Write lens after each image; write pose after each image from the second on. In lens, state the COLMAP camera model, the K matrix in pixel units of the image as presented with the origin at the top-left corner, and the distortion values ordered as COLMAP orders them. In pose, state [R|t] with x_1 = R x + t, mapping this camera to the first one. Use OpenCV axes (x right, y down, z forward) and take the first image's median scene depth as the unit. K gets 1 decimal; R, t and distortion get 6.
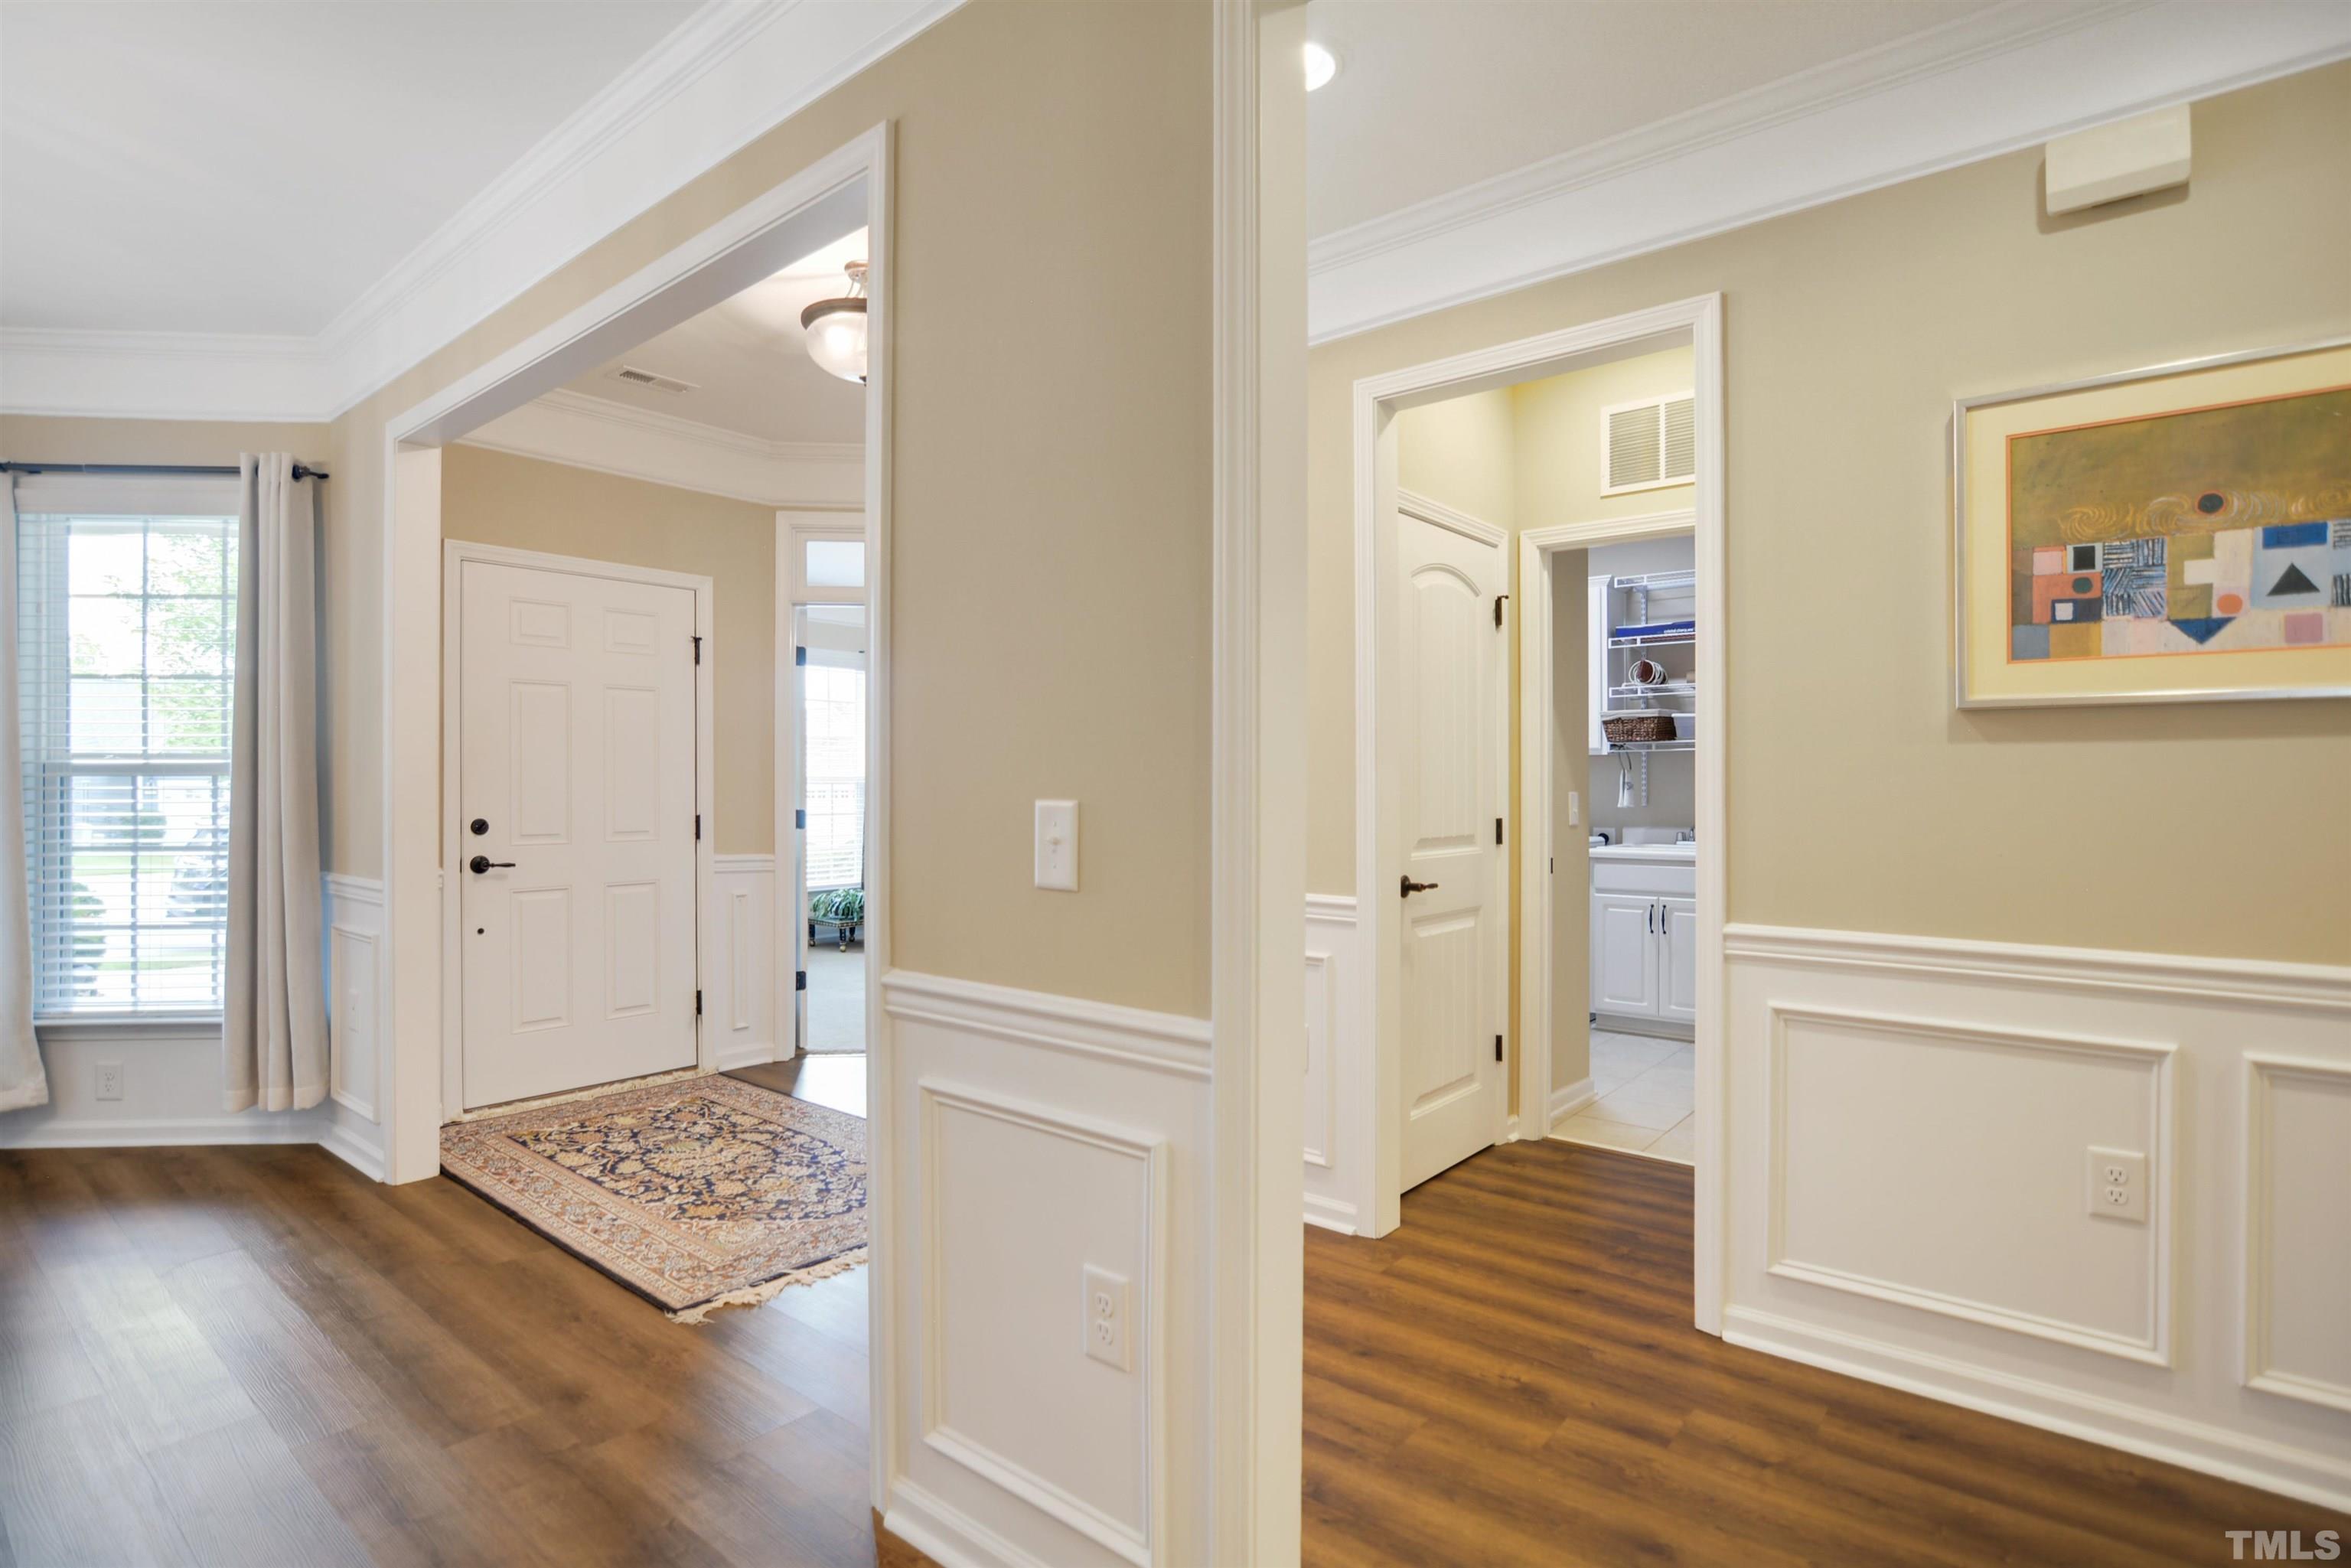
lens RADIAL K [[1161.5, 0, 1148.3], [0, 1161.5, 778.7], [0, 0, 1]] dist [-0.025878, 0.000680]
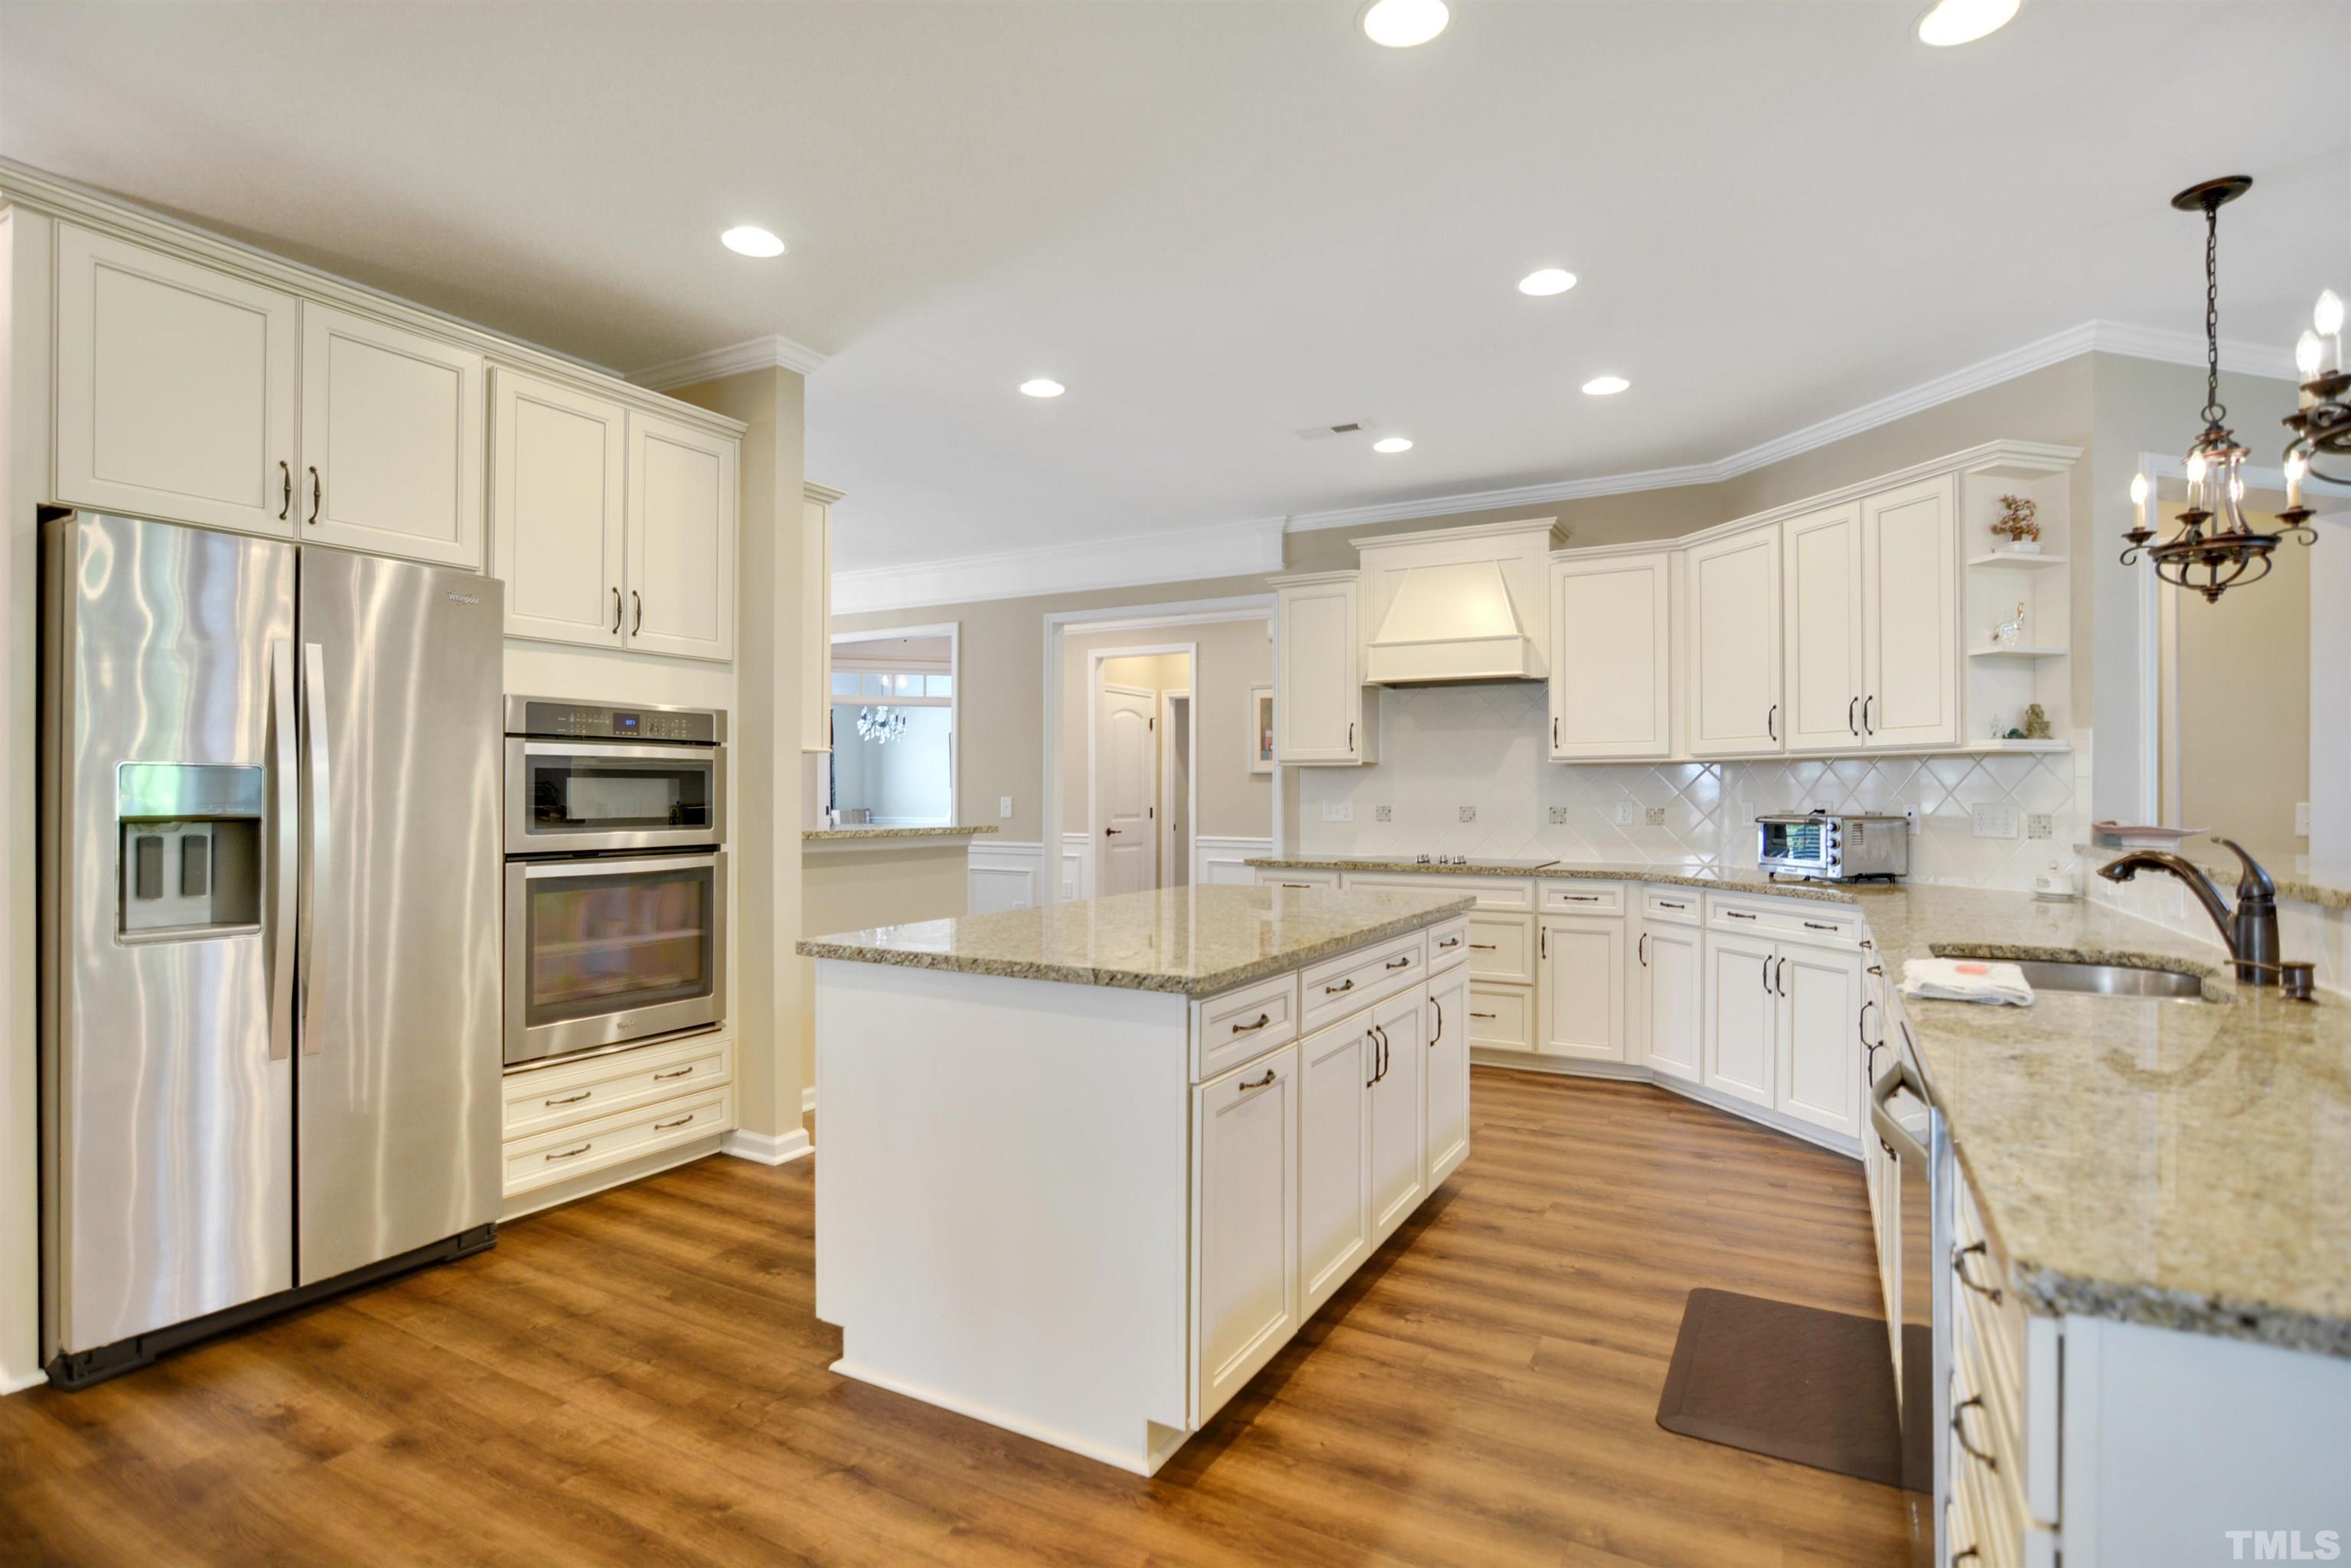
lens RADIAL K [[1143.3, 0, 1175.0], [0, 1143.3, 804.9], [0, 0, 1]] dist [-0.021390, 0.000406]
pose [[0.981202, -0.000180, 0.192984, -0.217470], [-0.002594, 0.999897, 0.014117, -0.011049], [-0.192967, -0.014353, 0.981100, -2.542453]]
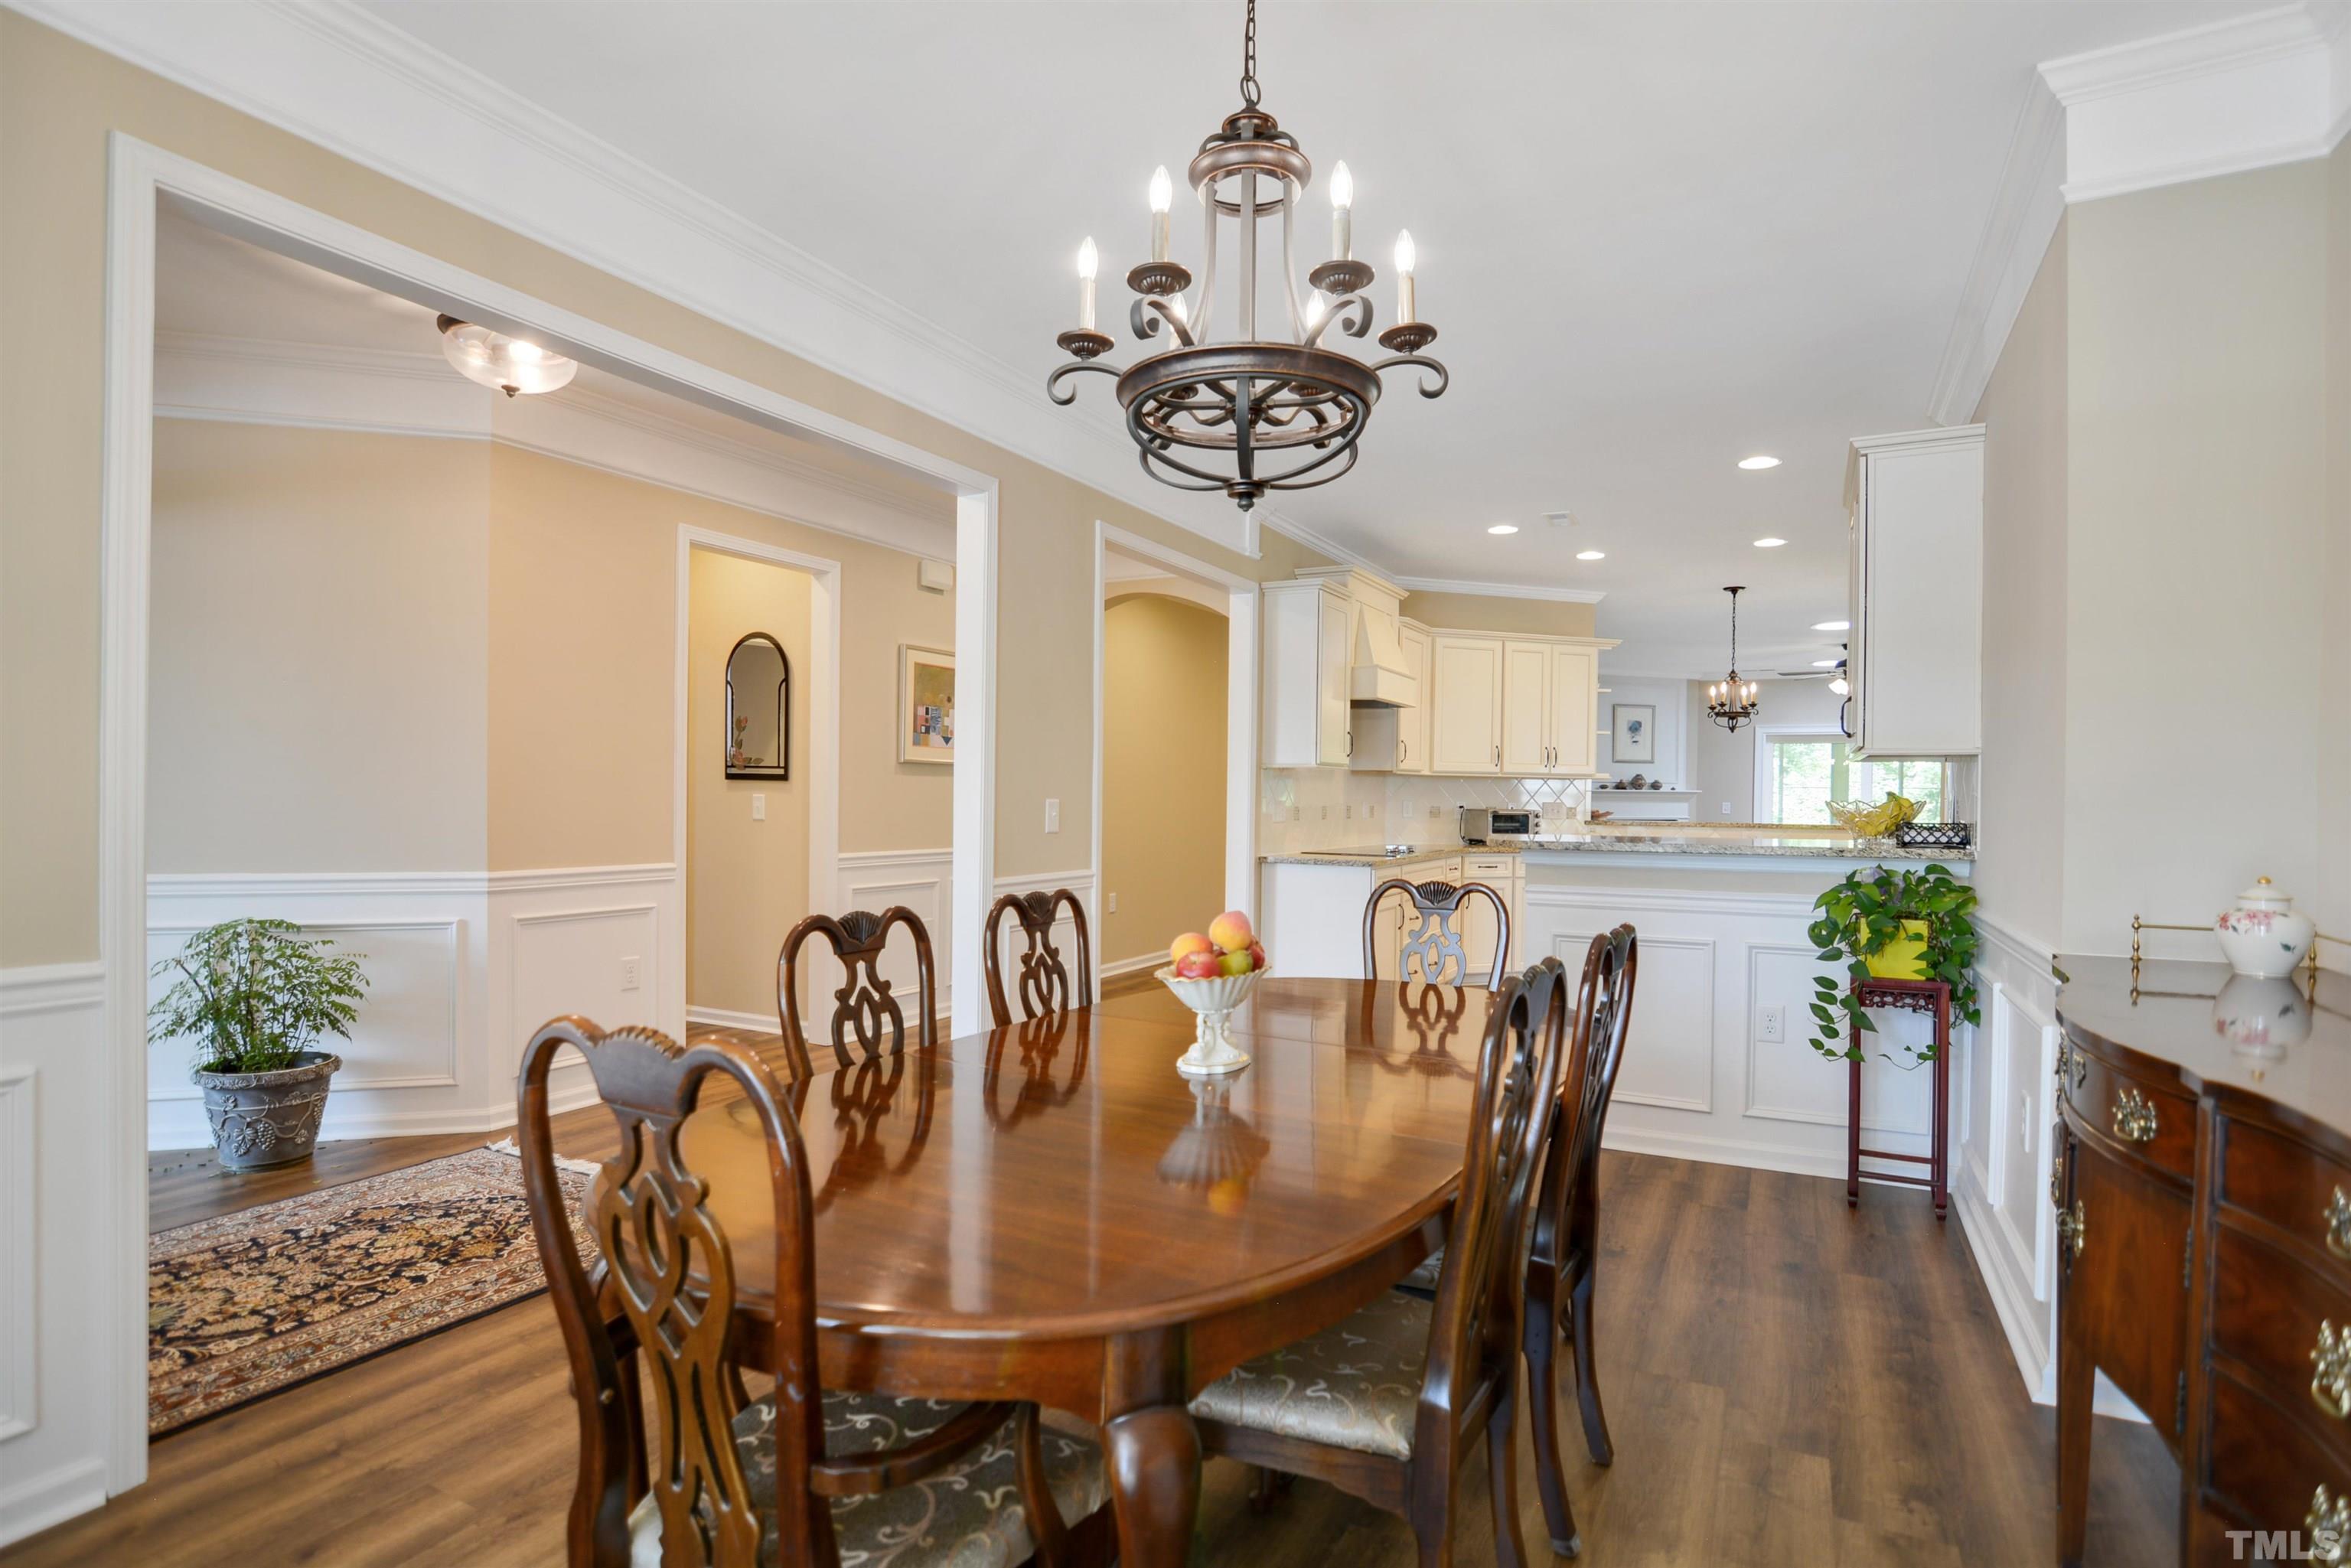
lens RADIAL K [[1180.8, 0, 1177.1], [0, 1180.8, 792.0], [0, 0, 1]] dist [-0.039084, 0.000037]
pose [[-0.211546, -0.003648, 0.977361, -2.110890], [-0.017280, 0.999851, -0.000009, -0.003552], [-0.977215, -0.016891, -0.211577, 0.981467]]
